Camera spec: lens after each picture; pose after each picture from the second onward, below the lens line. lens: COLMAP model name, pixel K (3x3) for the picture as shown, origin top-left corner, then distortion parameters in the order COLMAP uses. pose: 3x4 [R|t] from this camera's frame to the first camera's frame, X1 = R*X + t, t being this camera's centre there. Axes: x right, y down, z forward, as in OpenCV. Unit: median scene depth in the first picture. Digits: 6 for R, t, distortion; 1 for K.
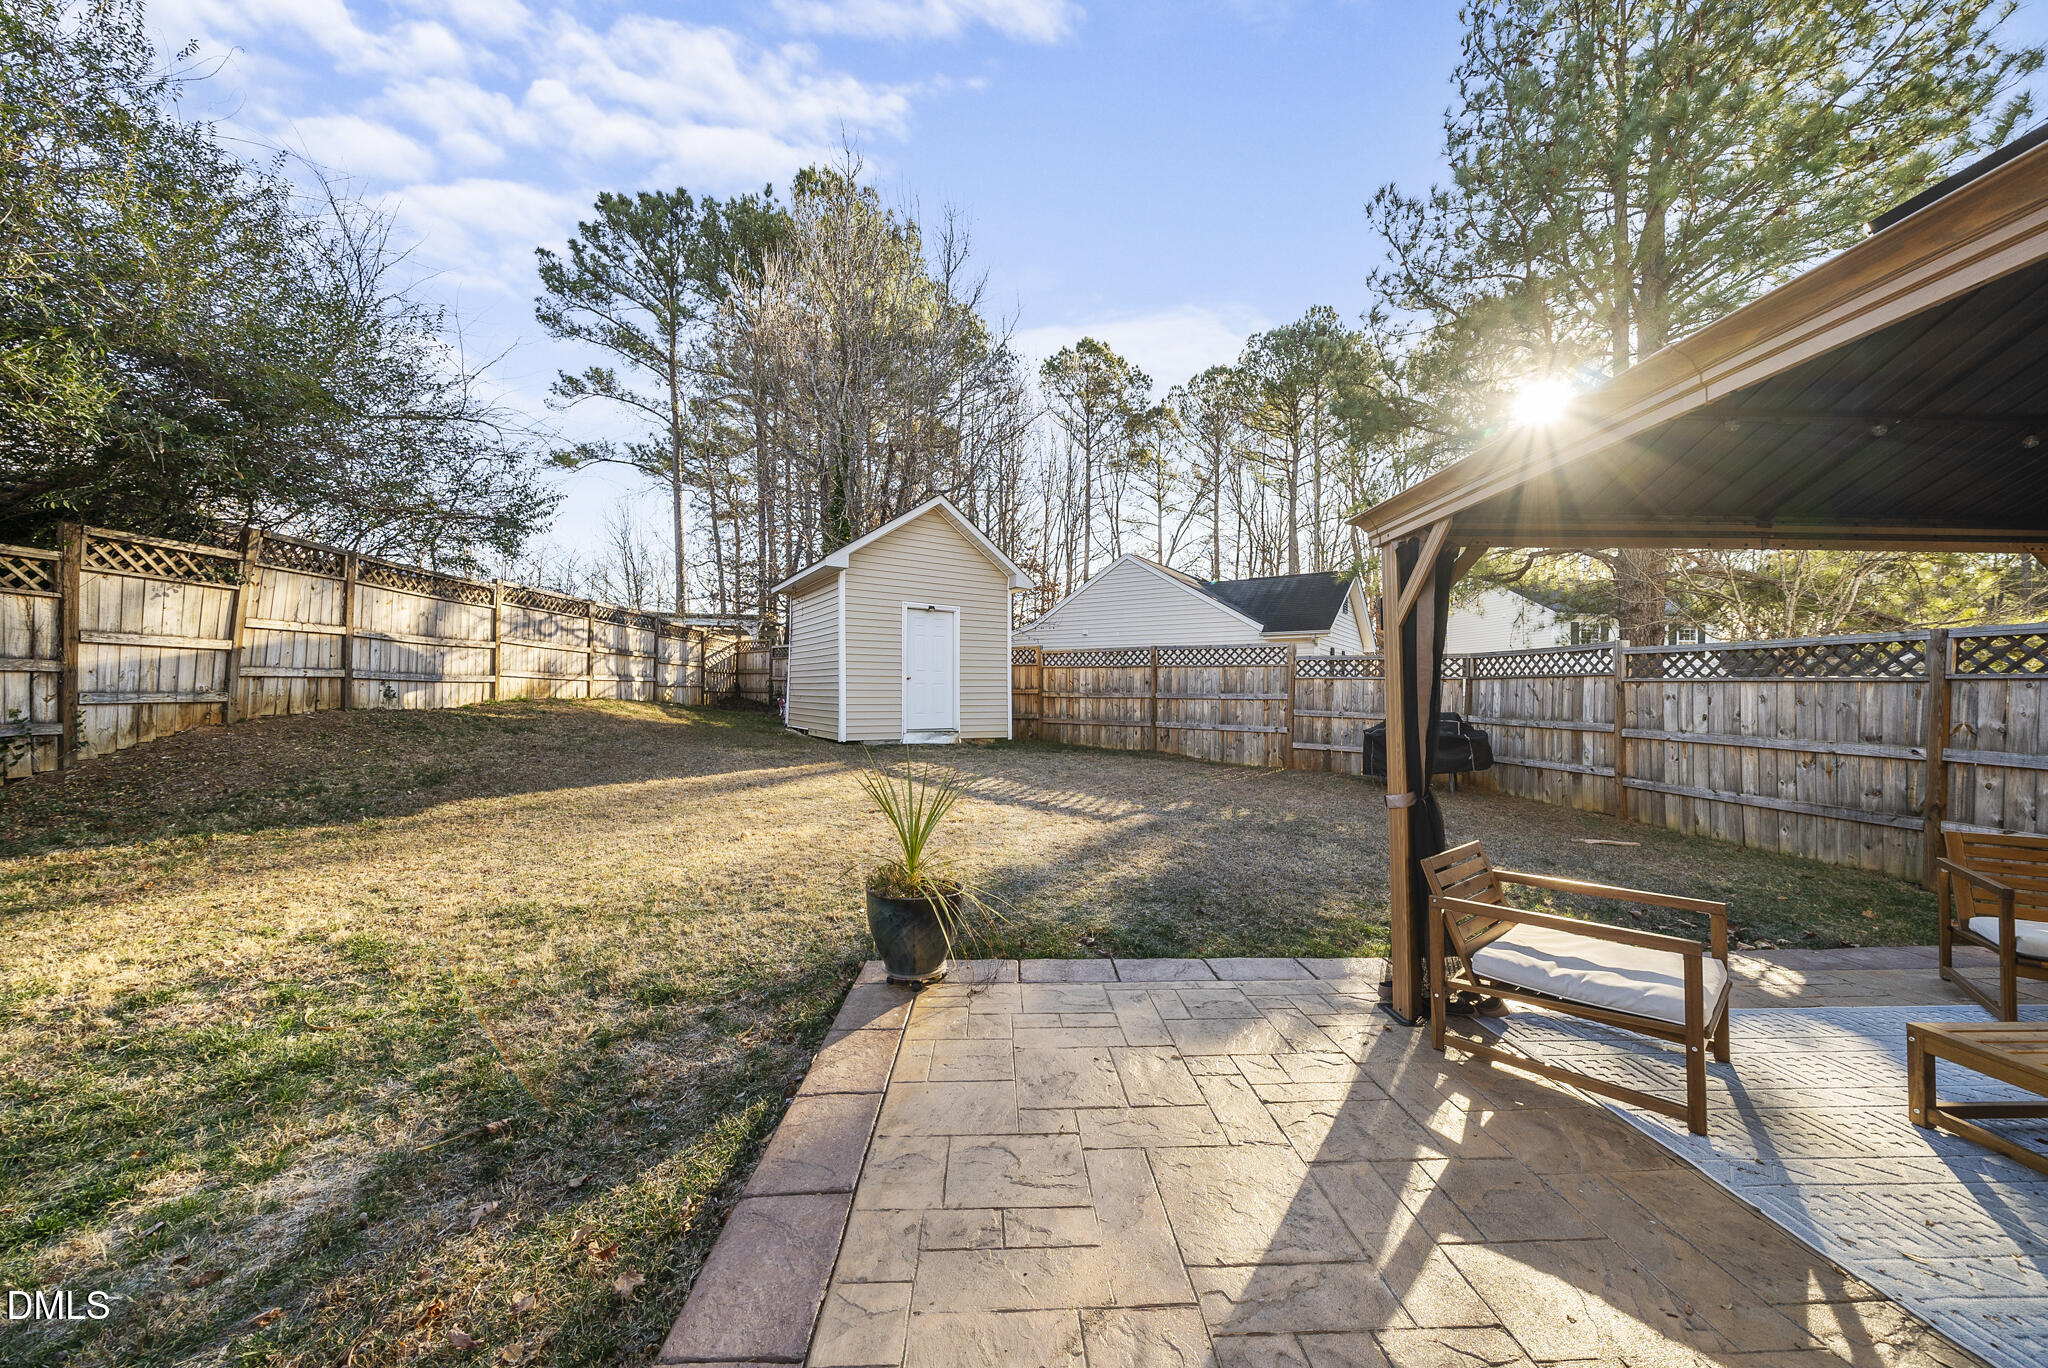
lens RADIAL K [[697.7, 0, 1027.4], [0, 697.7, 686.3], [0, 0, 1]] dist [-0.010697, 0.000636]
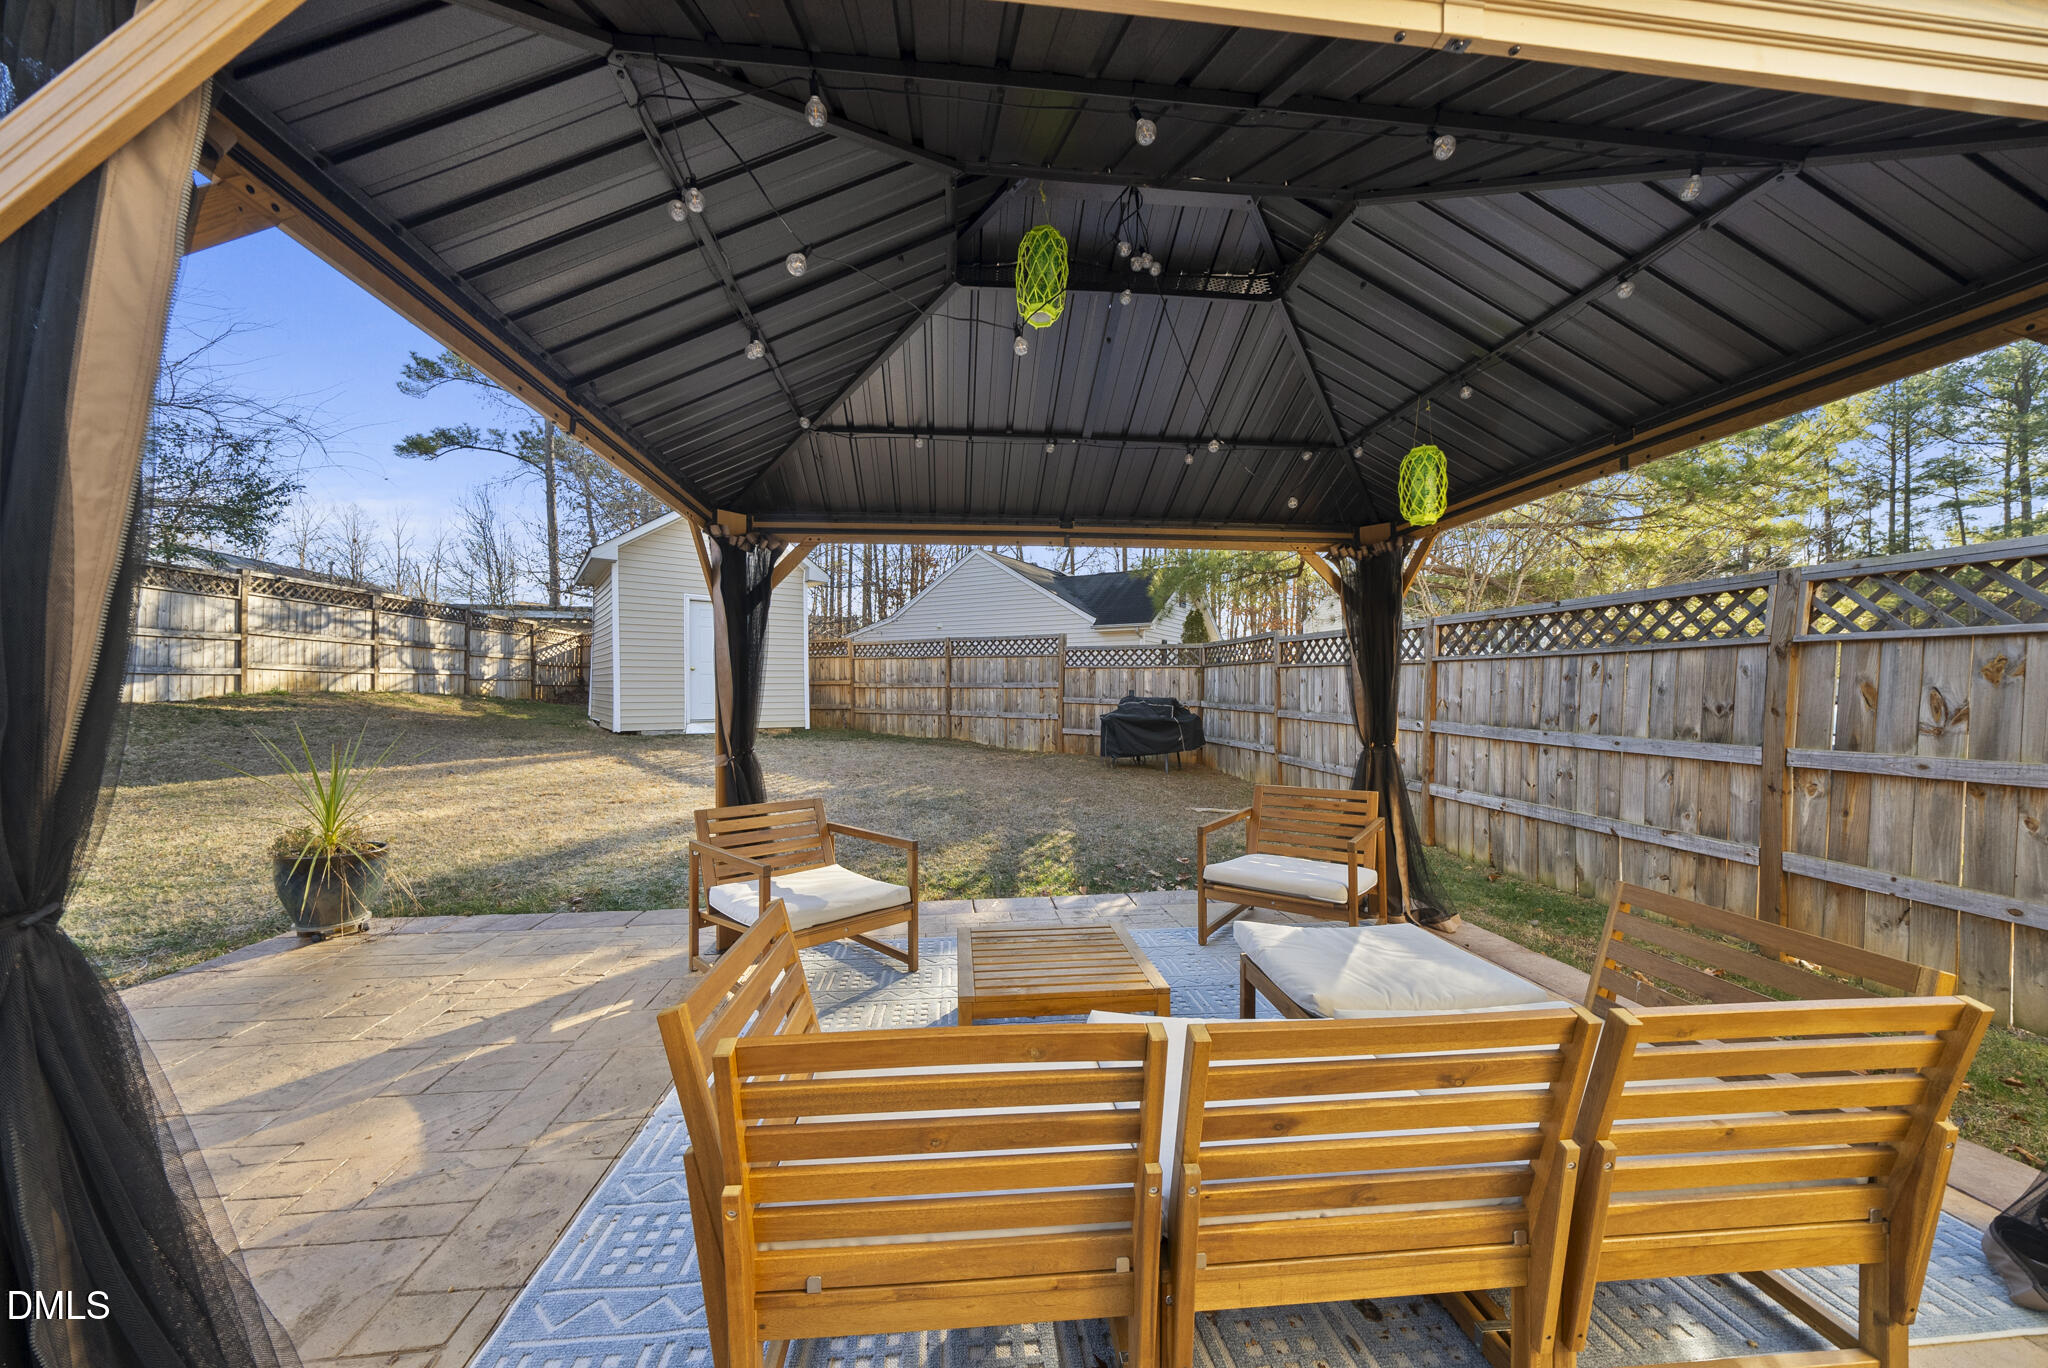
lens RADIAL K [[697.7, 0, 1016.2], [0, 697.7, 682.9], [0, 0, 1]] dist [-0.010697, 0.000636]
pose [[0.997224, -0.006139, 0.074203, 0.253386], [0.005886, 0.999976, 0.003633, 0.008162], [-0.074224, -0.003186, 0.997237, -0.053042]]
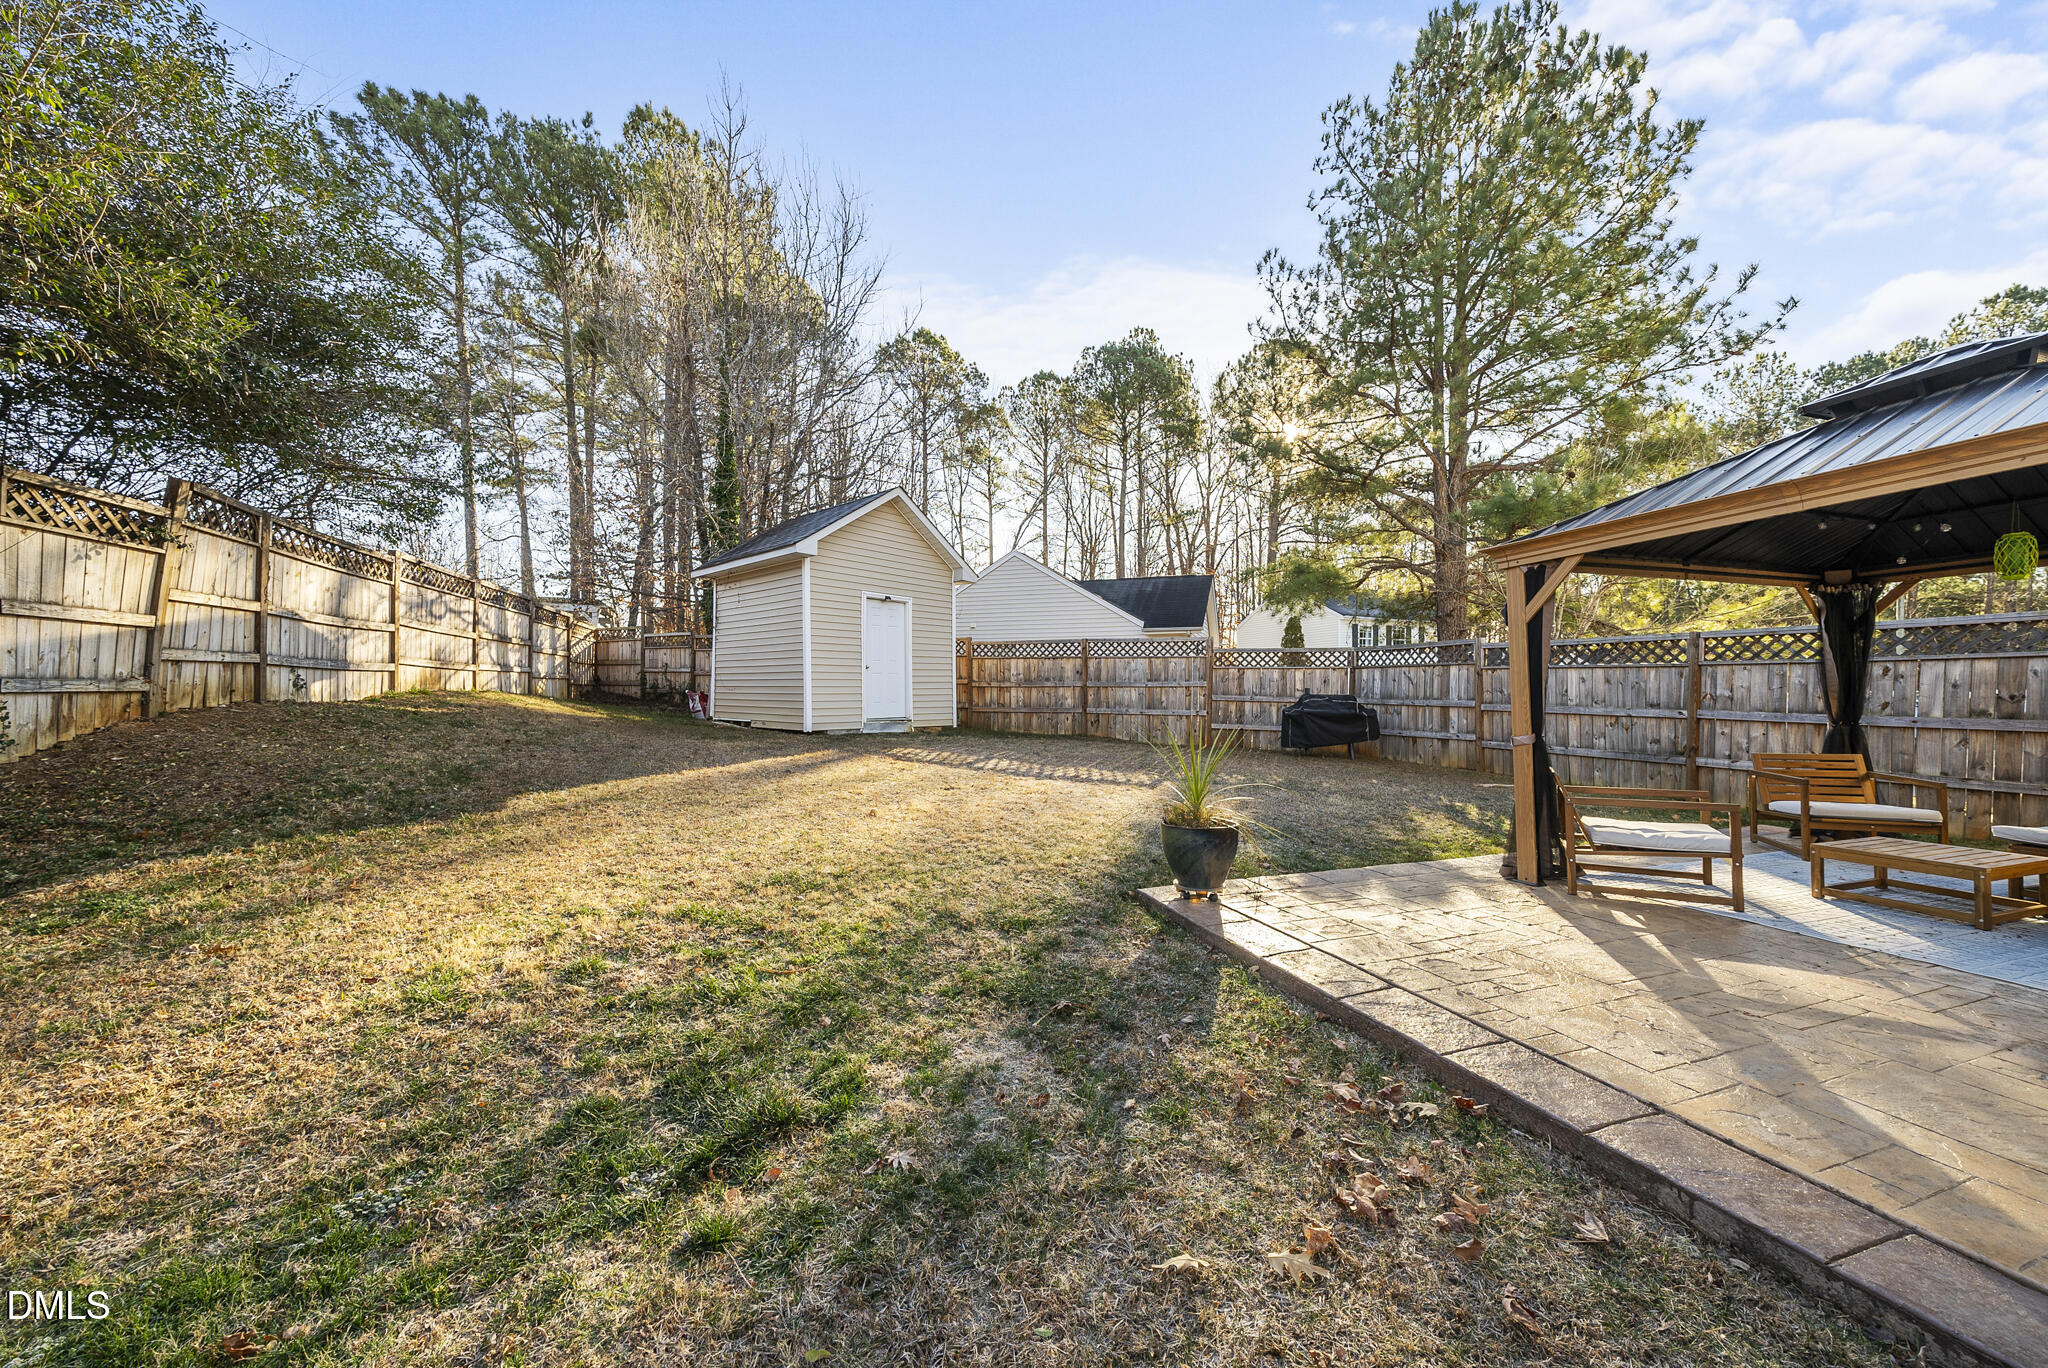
lens RADIAL K [[697.7, 0, 1034.3], [0, 697.7, 690.4], [0, 0, 1]] dist [-0.010697, 0.000636]
pose [[0.962737, -0.007472, 0.270338, -0.236187], [0.003646, 0.999886, 0.014655, 0.008448], [-0.270417, -0.013123, 0.962654, -0.041260]]
